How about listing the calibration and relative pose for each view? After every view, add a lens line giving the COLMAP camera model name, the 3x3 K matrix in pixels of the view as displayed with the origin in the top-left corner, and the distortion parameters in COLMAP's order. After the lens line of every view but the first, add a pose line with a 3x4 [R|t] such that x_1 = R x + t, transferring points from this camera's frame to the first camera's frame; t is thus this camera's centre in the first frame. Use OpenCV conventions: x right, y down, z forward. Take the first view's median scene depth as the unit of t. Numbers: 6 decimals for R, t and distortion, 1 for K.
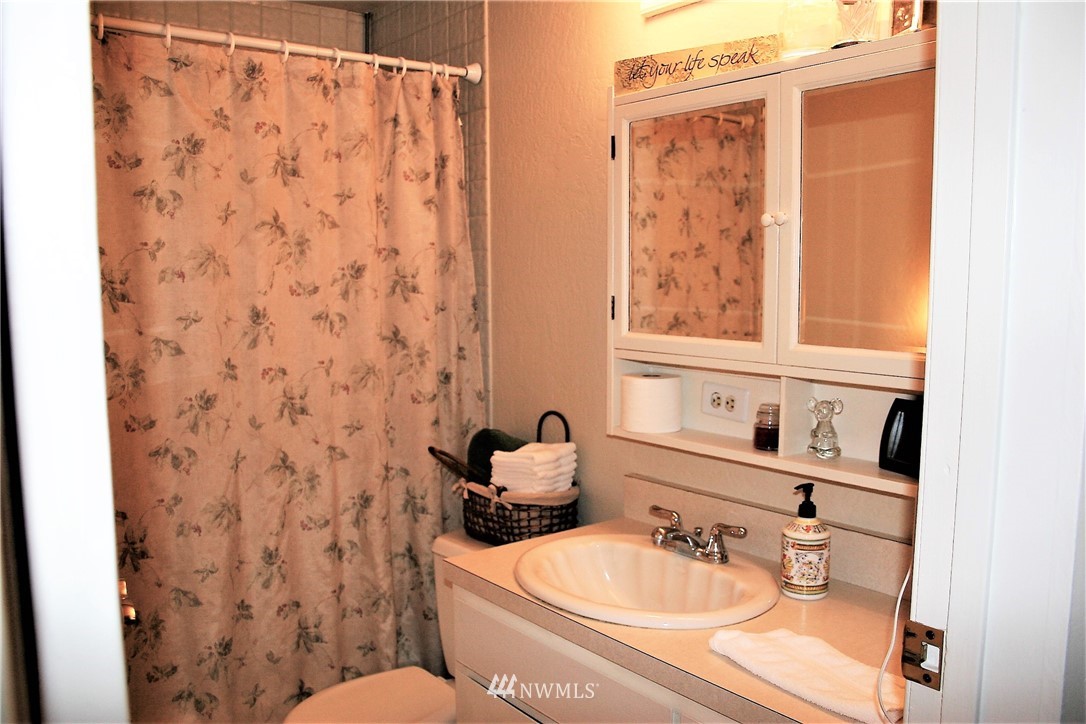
lens RADIAL K [[893.6, 0, 535.9], [0, 893.6, 368.9], [0, 0, 1]] dist [-0.147760, 0.122991]
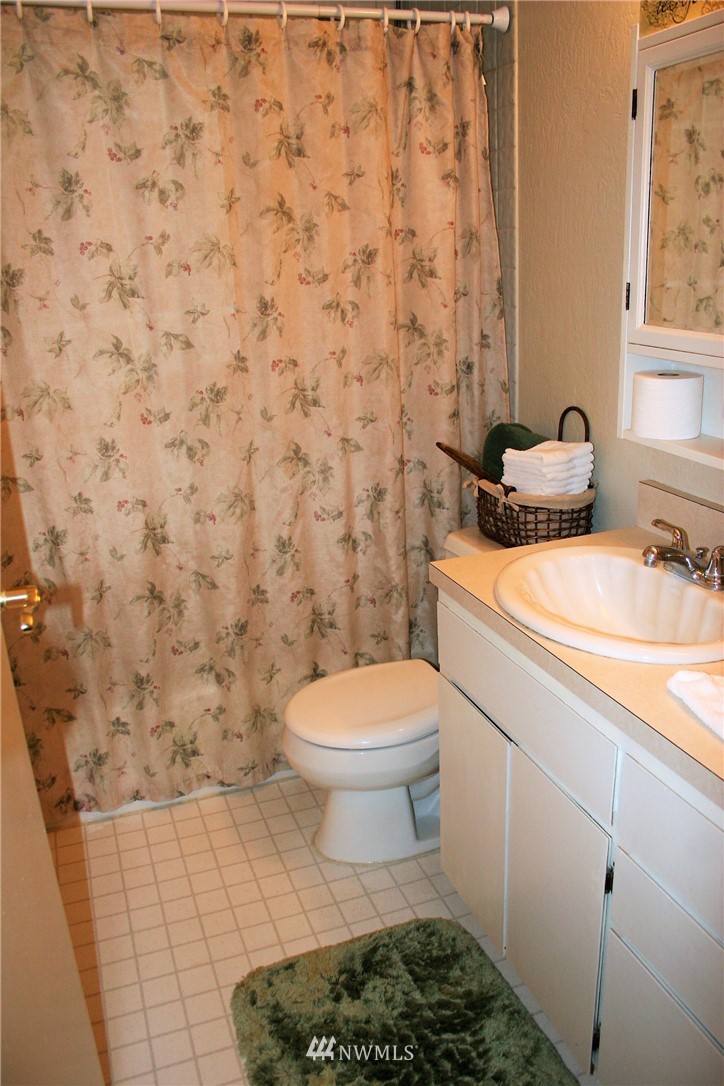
lens RADIAL K [[893.6, 0, 369.5], [0, 893.6, 552.5], [0, 0, 1]] dist [-0.147760, 0.122991]
pose [[0.955323, 0.064711, -0.288392, 0.095359], [0.004456, 0.972474, 0.232971, -0.021557], [0.295529, -0.223847, 0.928738, 0.053304]]
